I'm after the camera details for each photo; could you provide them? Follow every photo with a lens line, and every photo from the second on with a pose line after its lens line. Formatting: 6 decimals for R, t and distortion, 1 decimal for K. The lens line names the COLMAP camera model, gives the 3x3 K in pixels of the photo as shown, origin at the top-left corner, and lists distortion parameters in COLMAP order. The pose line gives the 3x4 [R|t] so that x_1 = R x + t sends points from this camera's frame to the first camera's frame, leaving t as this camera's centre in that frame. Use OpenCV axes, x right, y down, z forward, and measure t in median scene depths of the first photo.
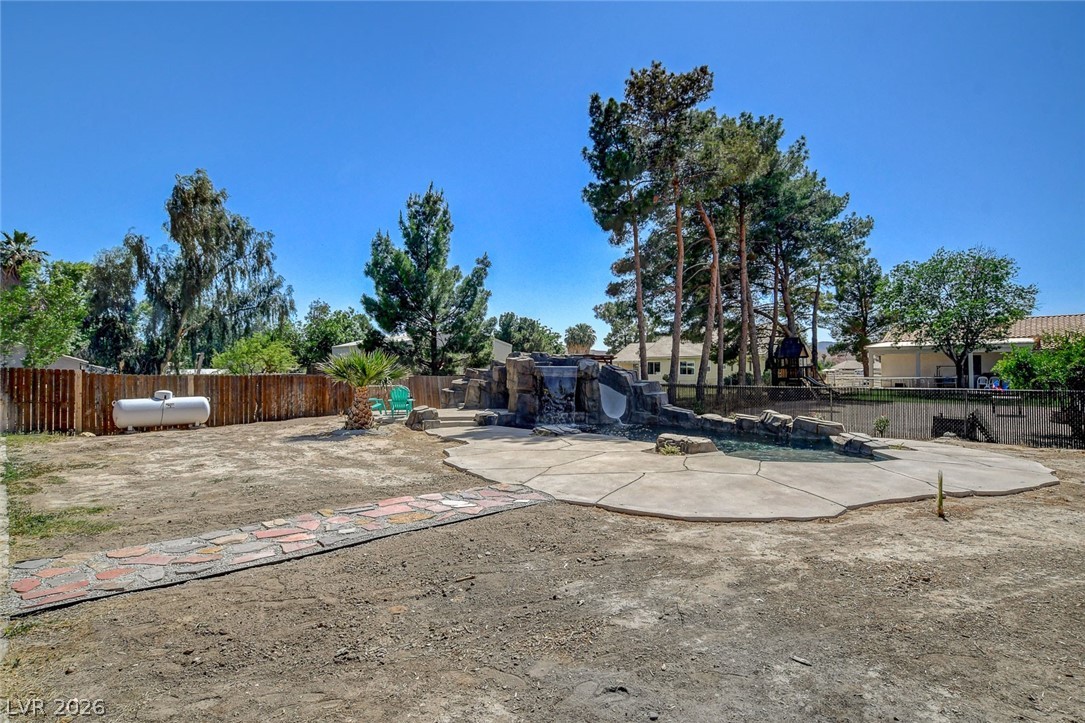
lens RADIAL K [[525.7, 0, 542.5], [0, 525.7, 361.5], [0, 0, 1]] dist [-0.017720, 0.000596]
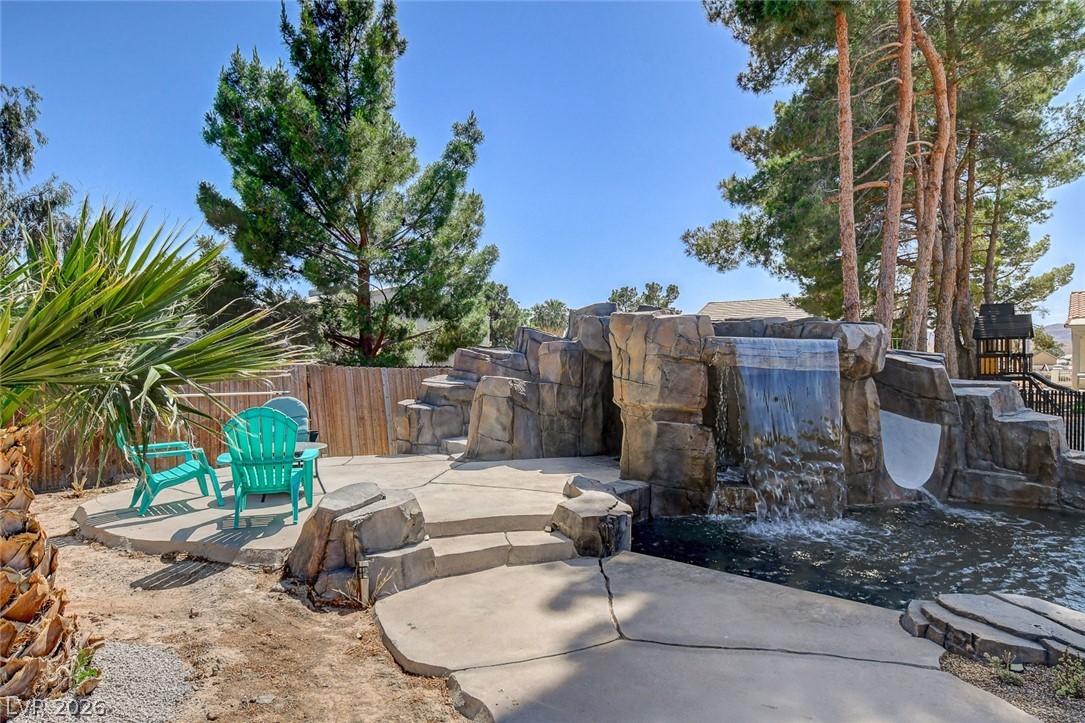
lens RADIAL K [[651.0, 0, 544.2], [0, 651.0, 374.6], [0, 0, 1]] dist [0.019446, -0.000240]
pose [[0.995868, 0.003903, 0.090730, -0.103457], [-0.006995, 0.999405, 0.033782, 0.013428], [-0.090544, -0.034277, 0.995302, 0.421382]]
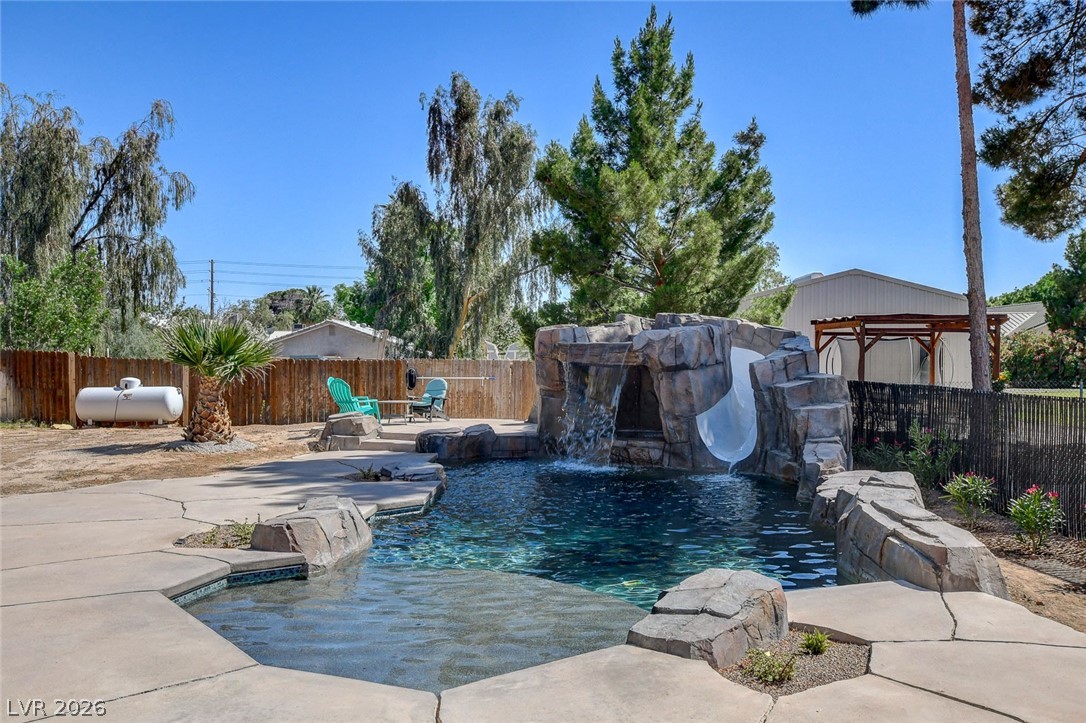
lens RADIAL K [[886.7, 0, 547.6], [0, 886.7, 365.9], [0, 0, 1]] dist [0.031415, -0.000460]
pose [[0.701141, 0.007139, -0.712987, 0.390135], [0.012410, 0.999676, 0.022214, 0.008561], [0.712915, -0.024423, 0.700825, 0.278732]]
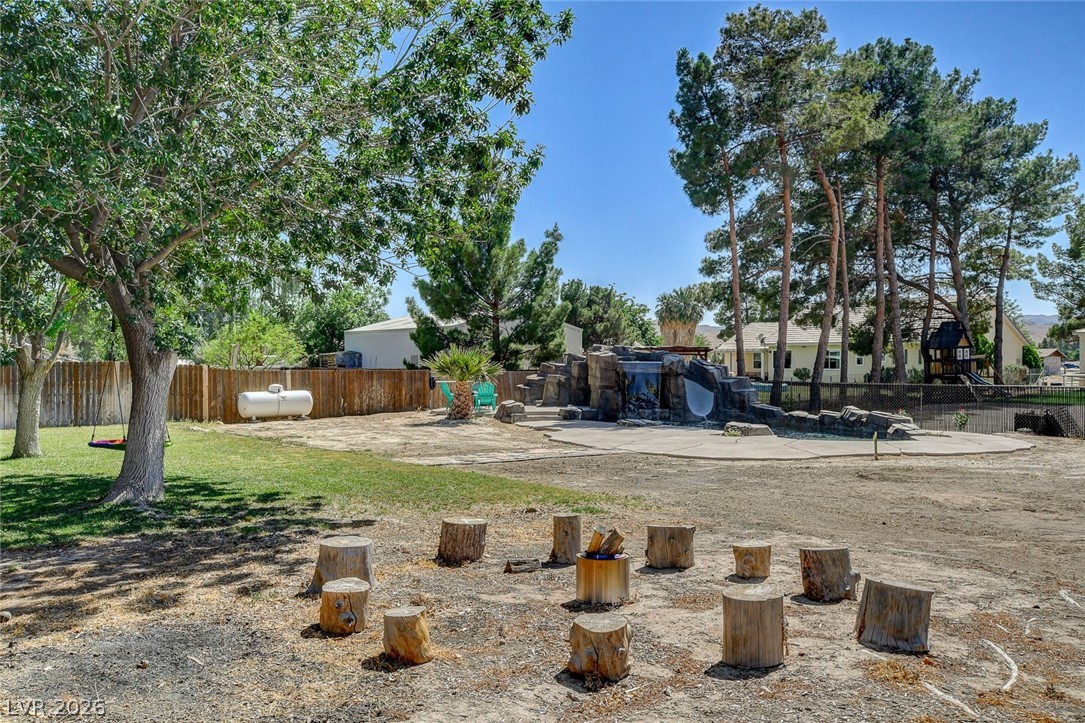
lens RADIAL K [[885.9, 0, 547.1], [0, 885.9, 365.9], [0, 0, 1]] dist [0.031415, -0.000460]
pose [[0.996658, 0.002075, -0.081664, -0.007160], [-0.000115, 0.999712, 0.024007, -0.015426], [0.081690, -0.023917, 0.996371, -0.446401]]
